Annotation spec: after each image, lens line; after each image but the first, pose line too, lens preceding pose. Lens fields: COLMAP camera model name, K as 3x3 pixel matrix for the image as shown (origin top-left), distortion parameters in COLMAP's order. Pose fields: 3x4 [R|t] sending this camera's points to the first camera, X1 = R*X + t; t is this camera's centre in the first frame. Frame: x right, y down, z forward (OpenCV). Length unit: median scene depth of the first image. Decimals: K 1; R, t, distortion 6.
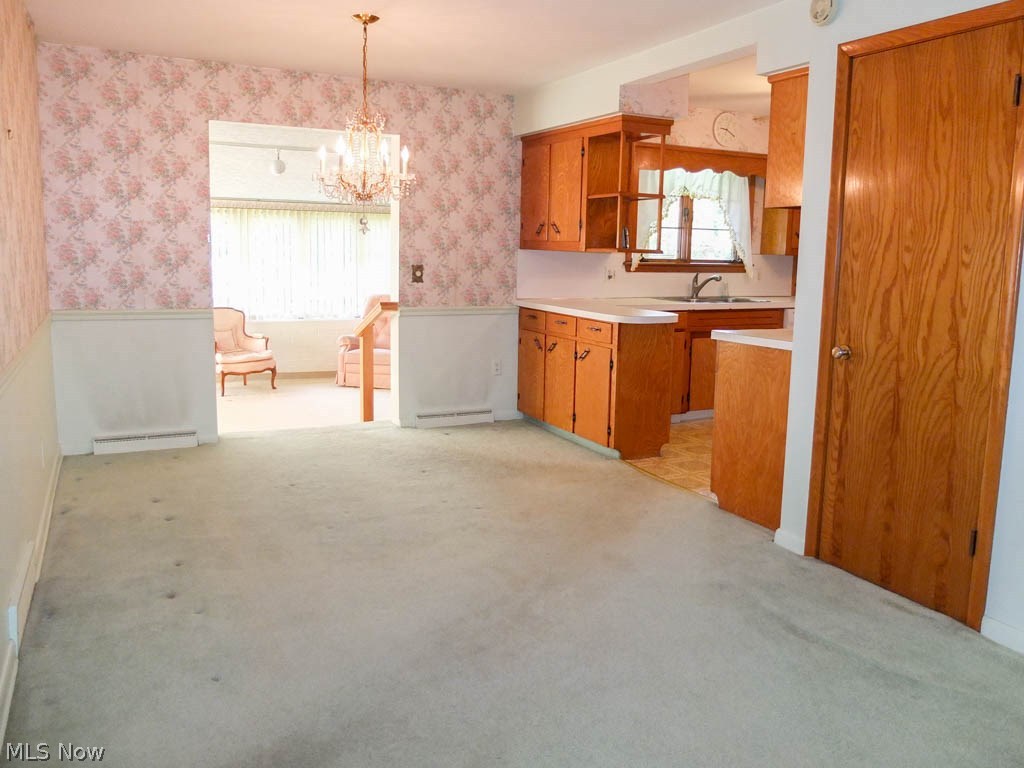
lens RADIAL K [[810.5, 0, 512.0], [0, 810.5, 384.0], [0, 0, 1]] dist [-0.052043, 0.007853]
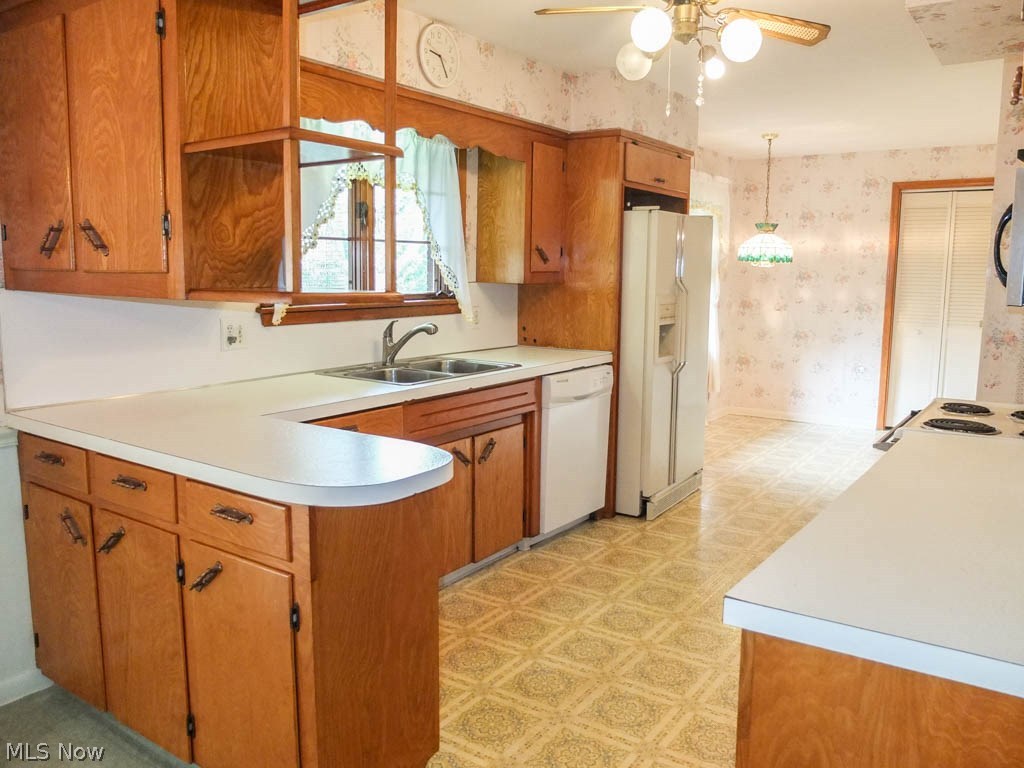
lens RADIAL K [[810.5, 0, 512.0], [0, 810.5, 384.0], [0, 0, 1]] dist [-0.052043, 0.007853]
pose [[0.873784, -0.076112, 0.480322, 0.038841], [0.084450, 0.996419, 0.004264, -0.105908], [-0.478926, 0.036837, 0.877082, 0.564858]]
